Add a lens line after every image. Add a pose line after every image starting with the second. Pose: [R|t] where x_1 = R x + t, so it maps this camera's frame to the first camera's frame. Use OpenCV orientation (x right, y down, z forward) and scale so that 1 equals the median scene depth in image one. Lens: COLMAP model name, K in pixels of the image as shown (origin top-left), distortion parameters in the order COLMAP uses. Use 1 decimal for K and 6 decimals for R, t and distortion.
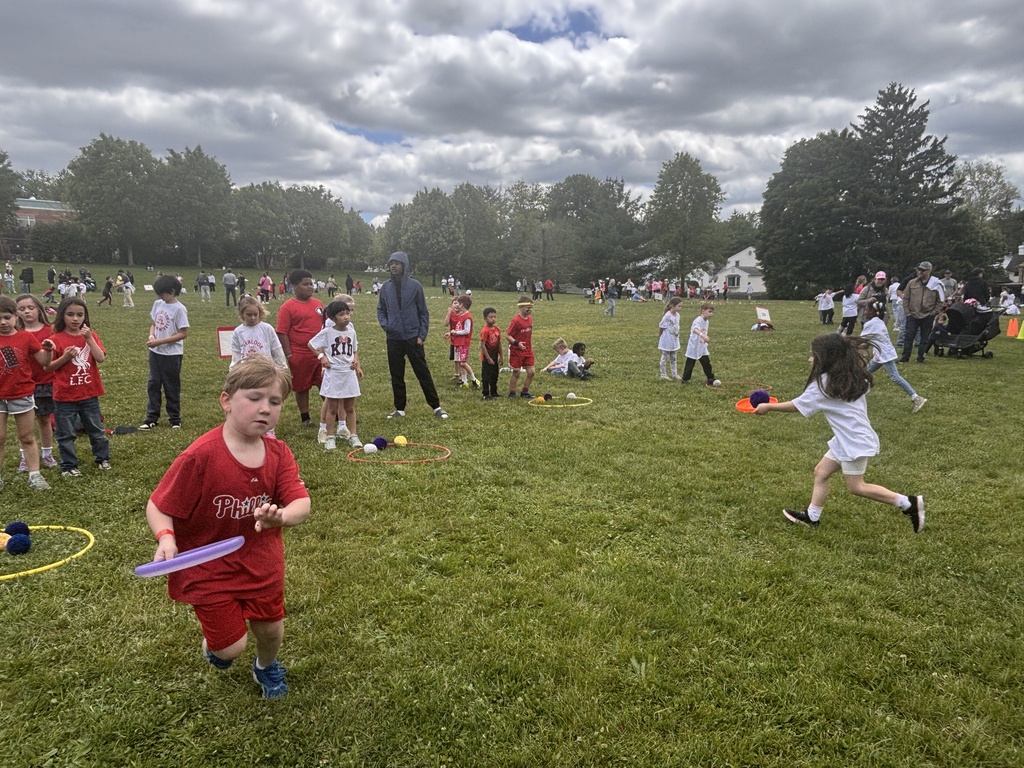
lens RADIAL K [[731.0, 0, 547.8], [0, 731.0, 382.8], [0, 0, 1]] dist [0.048960, -0.071316]
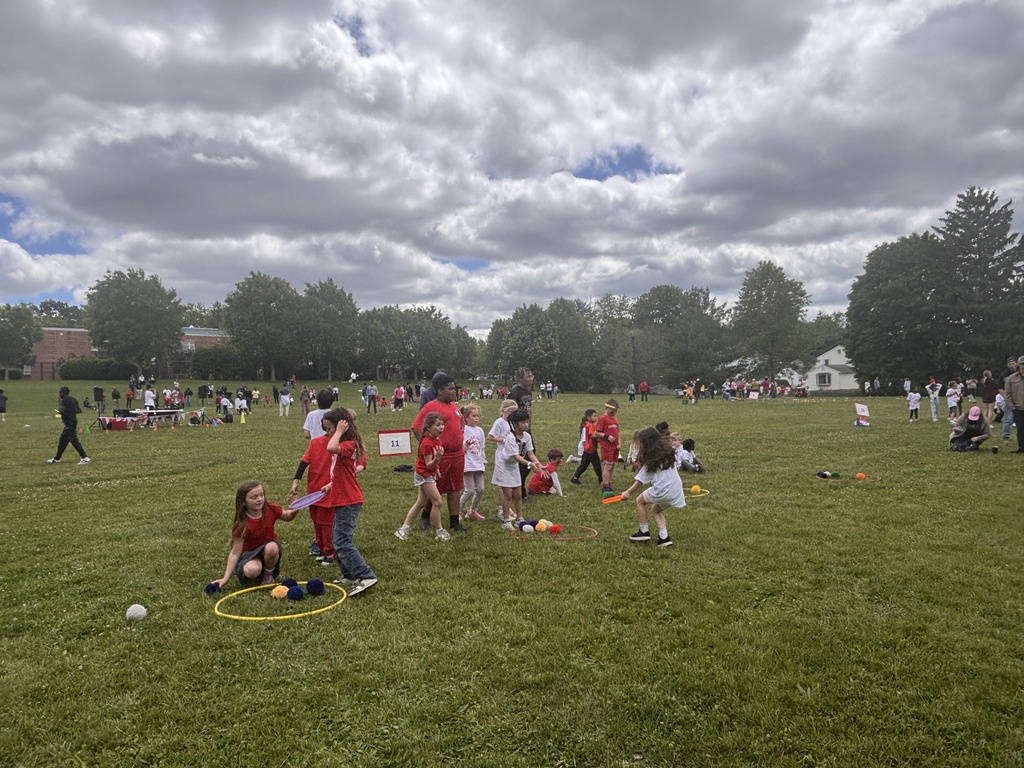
lens RADIAL K [[695.1, 0, 512.0], [0, 695.1, 384.0], [0, 0, 1]] dist [-0.005892, -0.008810]
pose [[0.985011, -0.027613, -0.170264, -0.013150], [0.003738, 0.990289, -0.138977, 0.002387], [0.172448, 0.136258, 0.975549, -0.026934]]
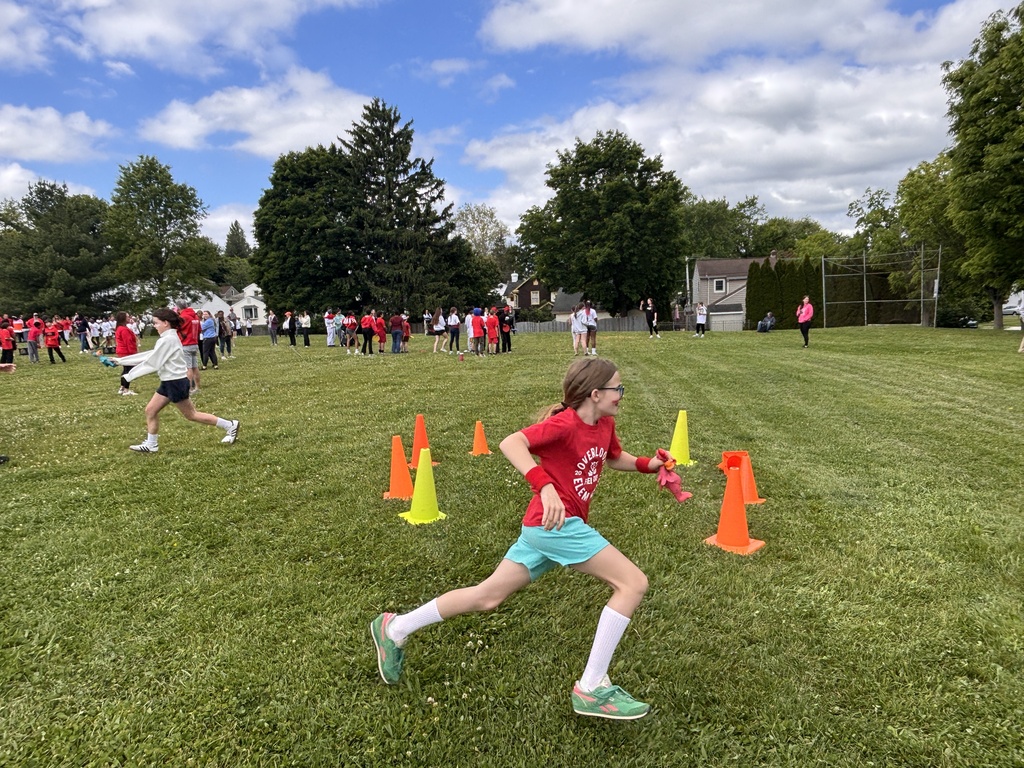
lens RADIAL K [[695.1, 0, 512.0], [0, 695.1, 384.0], [0, 0, 1]] dist [-0.005892, -0.008810]
pose [[0.849613, -0.080793, 0.521182, 0.126071], [0.097533, 0.995221, -0.004716, -0.024544], [-0.518310, 0.054839, 0.853433, 0.178860]]
